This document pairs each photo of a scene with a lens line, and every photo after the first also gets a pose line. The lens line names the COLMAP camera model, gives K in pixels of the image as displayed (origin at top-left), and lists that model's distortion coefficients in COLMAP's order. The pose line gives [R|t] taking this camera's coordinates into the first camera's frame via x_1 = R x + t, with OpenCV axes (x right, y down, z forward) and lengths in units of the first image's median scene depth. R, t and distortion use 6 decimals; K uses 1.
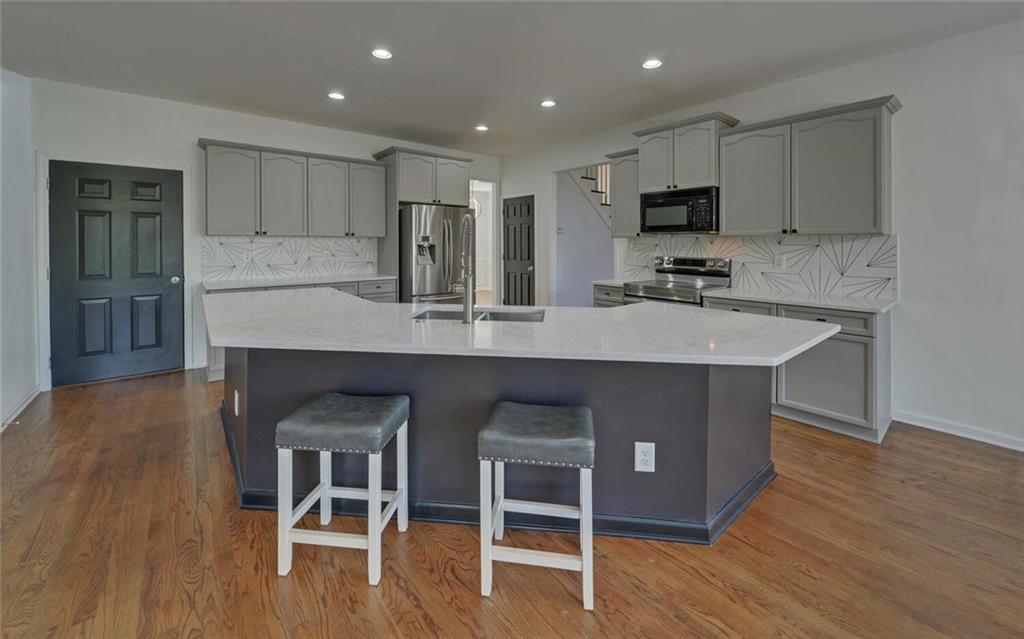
lens RADIAL K [[407.4, 0, 516.0], [0, 407.4, 246.6], [0, 0, 1]] dist [0.000519, 0.000088]
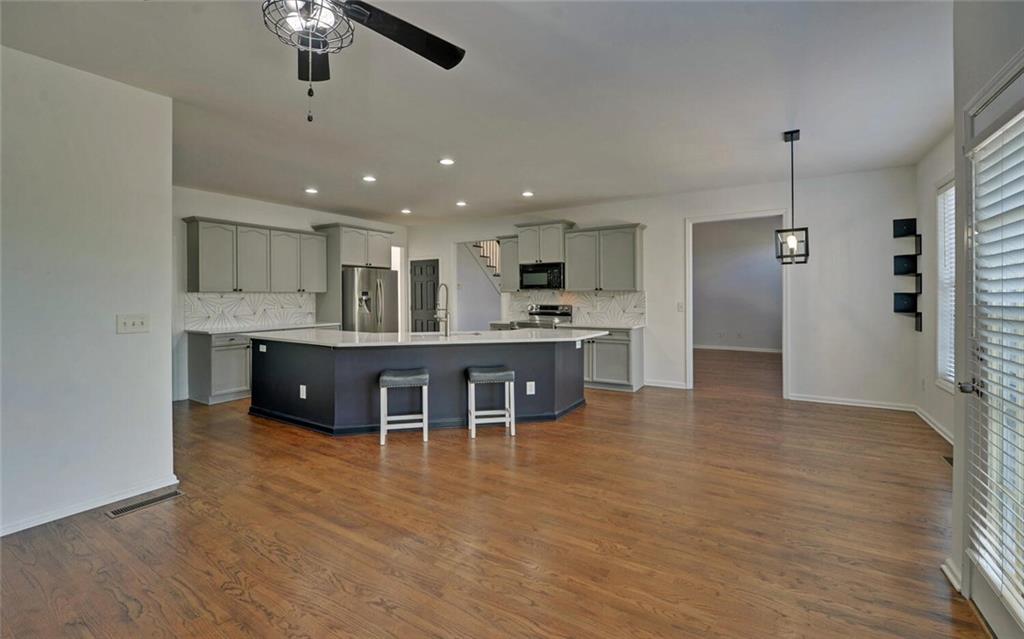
lens RADIAL K [[431.7, 0, 522.8], [0, 431.7, 312.1], [0, 0, 1]] dist [-0.000201, -0.000064]
pose [[0.943645, -0.018999, 0.330414, -0.228799], [0.008913, 0.999448, 0.032015, 0.000251], [-0.330840, -0.027266, 0.943293, -0.558301]]
